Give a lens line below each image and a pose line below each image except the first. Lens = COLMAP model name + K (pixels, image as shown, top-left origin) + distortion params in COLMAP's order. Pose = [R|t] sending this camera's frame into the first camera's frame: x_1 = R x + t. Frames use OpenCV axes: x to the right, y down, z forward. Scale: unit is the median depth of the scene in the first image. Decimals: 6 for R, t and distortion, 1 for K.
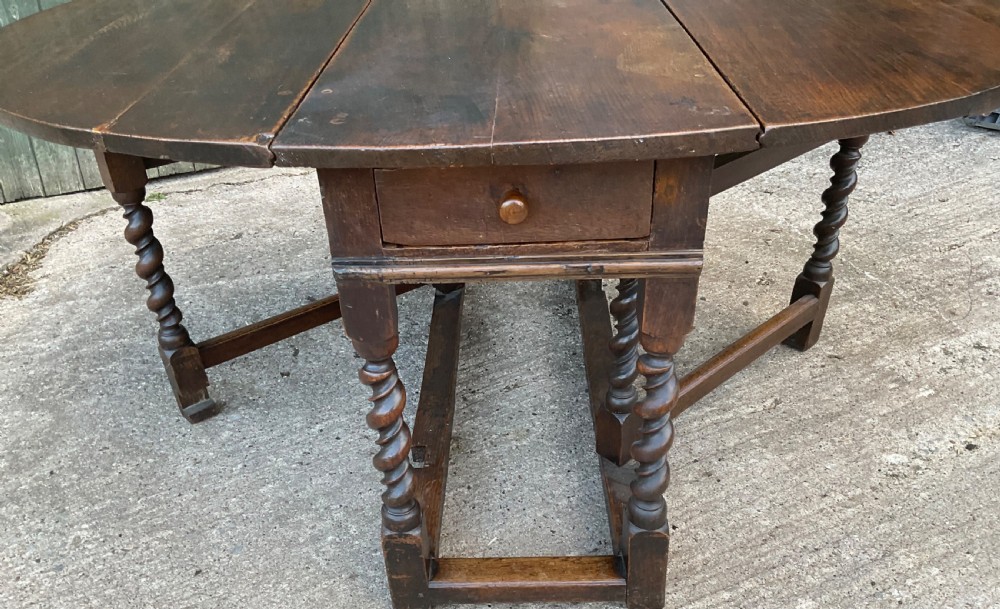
lens RADIAL K [[825.9, 0, 493.6], [0, 825.9, 374.6], [0, 0, 1]] dist [0.100552, -0.198900]
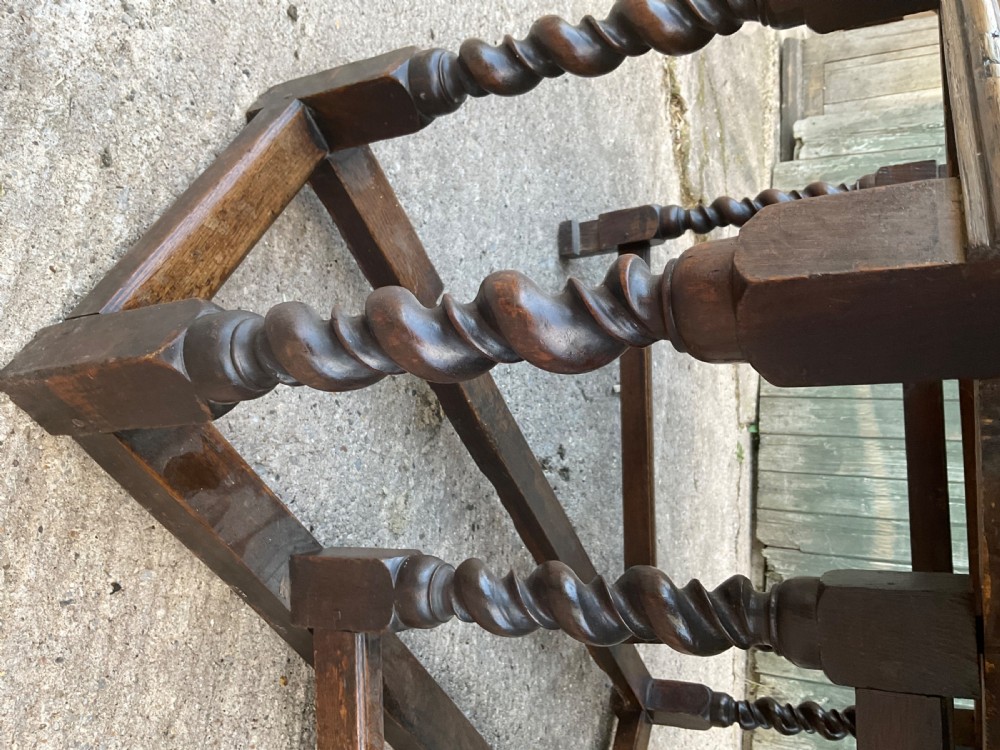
lens RADIAL K [[821.3, 0, 494.3], [0, 821.3, 376.5], [0, 0, 1]] dist [0.112006, -0.220648]
pose [[-0.333180, 0.719803, -0.608995, 0.299645], [-0.927116, -0.367664, 0.072663, 0.003177], [-0.171603, 0.588819, 0.789839, 0.475644]]
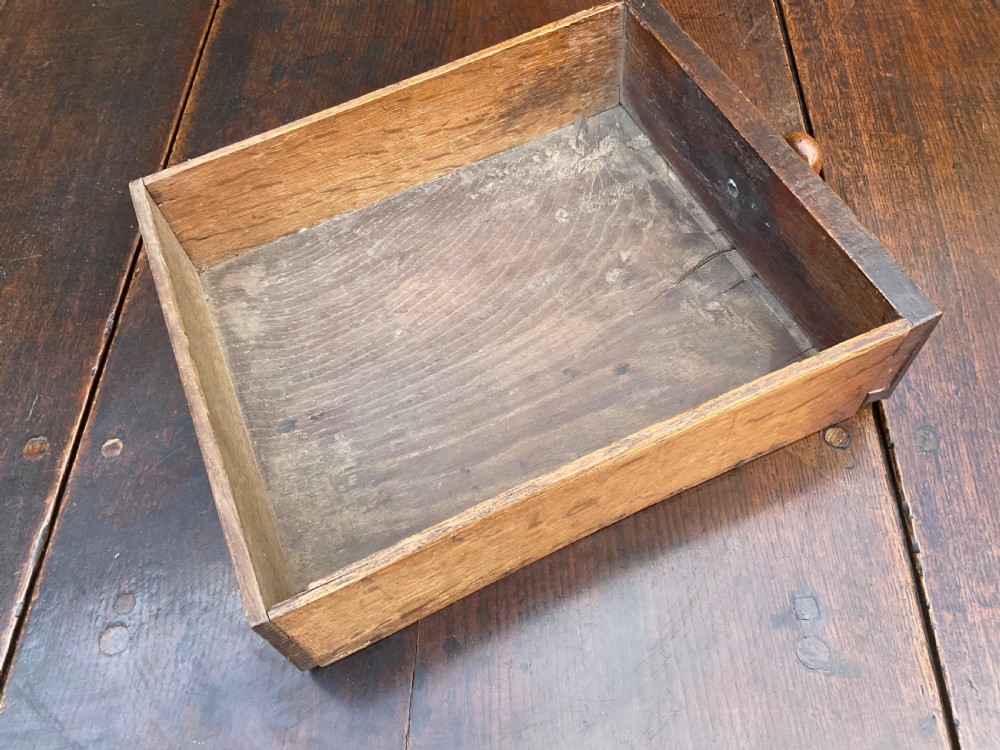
lens RADIAL K [[837.3, 0, 492.4], [0, 837.3, 374.1], [0, 0, 1]] dist [0.032671, -0.074274]
pose [[0.999182, -0.008930, -0.039446, 0.036537], [0.024467, 0.910075, 0.413722, -0.352562], [0.032204, -0.414348, 0.909548, 0.322571]]
